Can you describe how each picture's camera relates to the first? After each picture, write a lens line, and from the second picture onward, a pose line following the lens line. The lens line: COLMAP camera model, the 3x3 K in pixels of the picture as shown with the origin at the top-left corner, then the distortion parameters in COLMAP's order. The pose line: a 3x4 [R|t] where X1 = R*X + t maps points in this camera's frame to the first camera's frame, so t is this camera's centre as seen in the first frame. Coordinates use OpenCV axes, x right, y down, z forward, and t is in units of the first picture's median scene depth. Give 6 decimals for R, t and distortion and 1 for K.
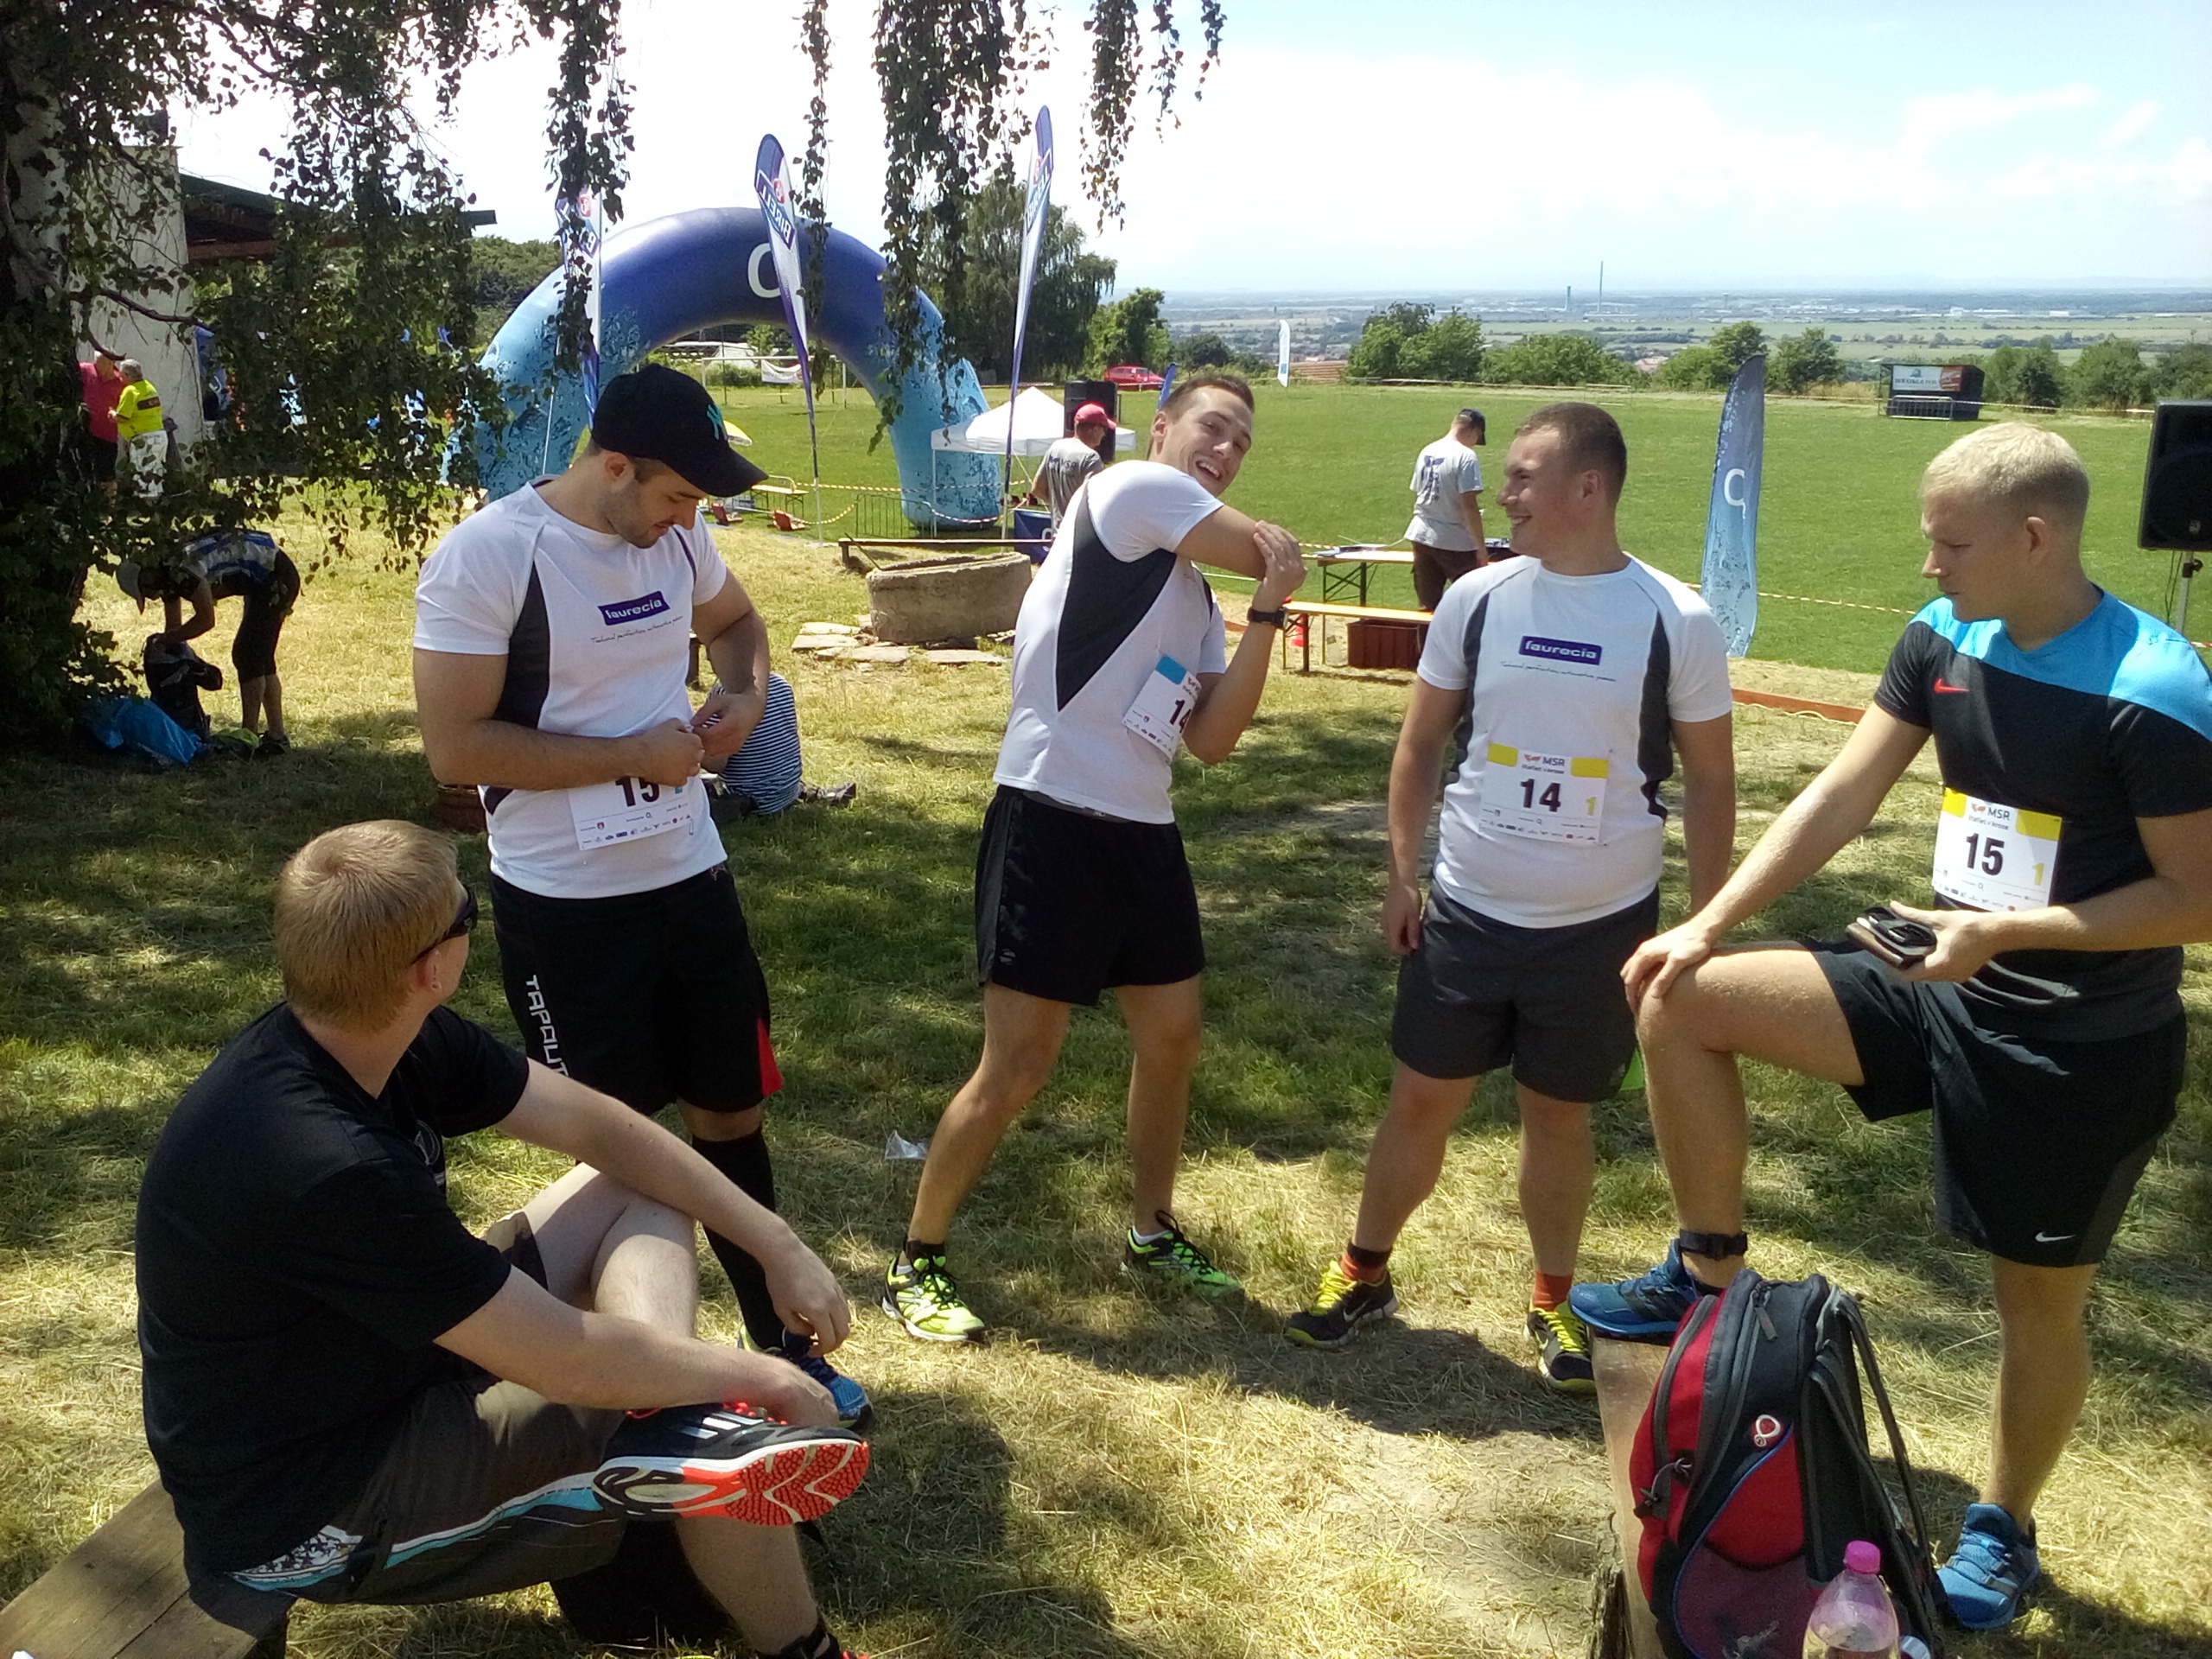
lens RADIAL K [[2294.0, 0, 1112.3], [0, 2294.0, 849.8], [0, 0, 1]] dist [0.032693, -0.127361]
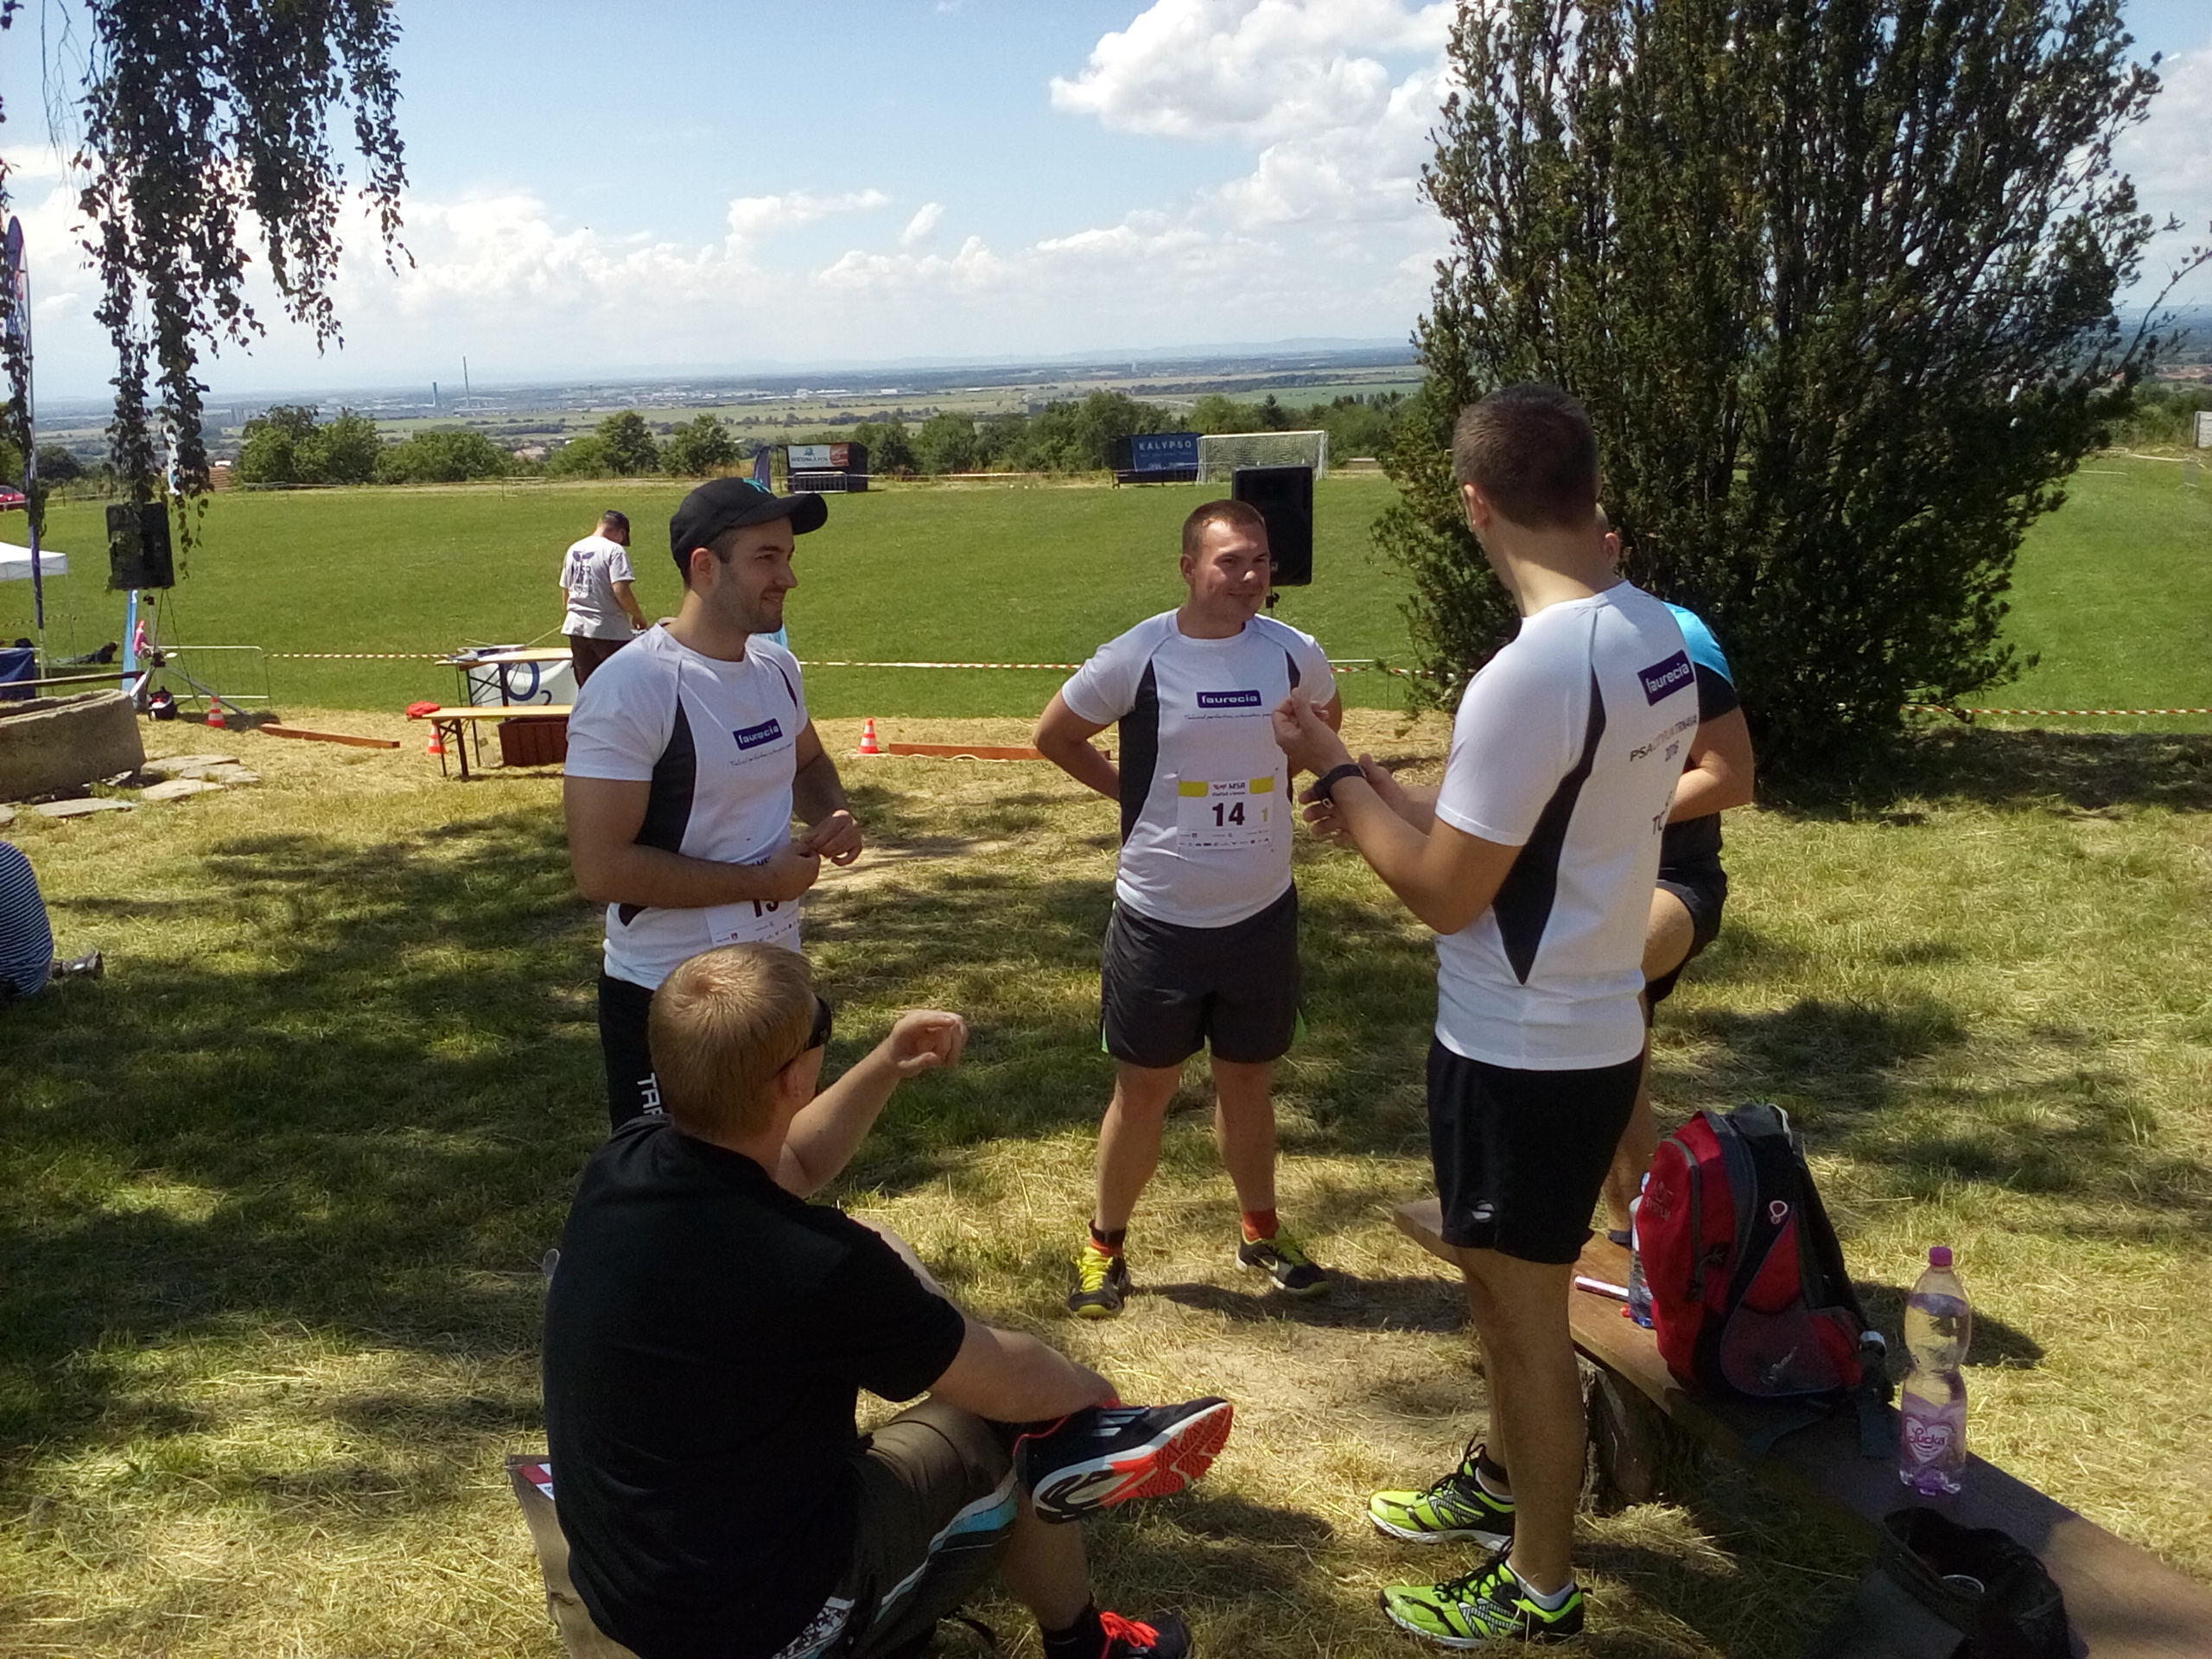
lens RADIAL K [[2294.0, 0, 1112.3], [0, 2294.0, 849.8], [0, 0, 1]] dist [0.032693, -0.127361]
pose [[0.849553, -0.137890, 0.509163, -0.105116], [0.155372, 0.987821, 0.008276, -0.005720], [-0.504103, 0.072079, 0.860631, -0.002452]]
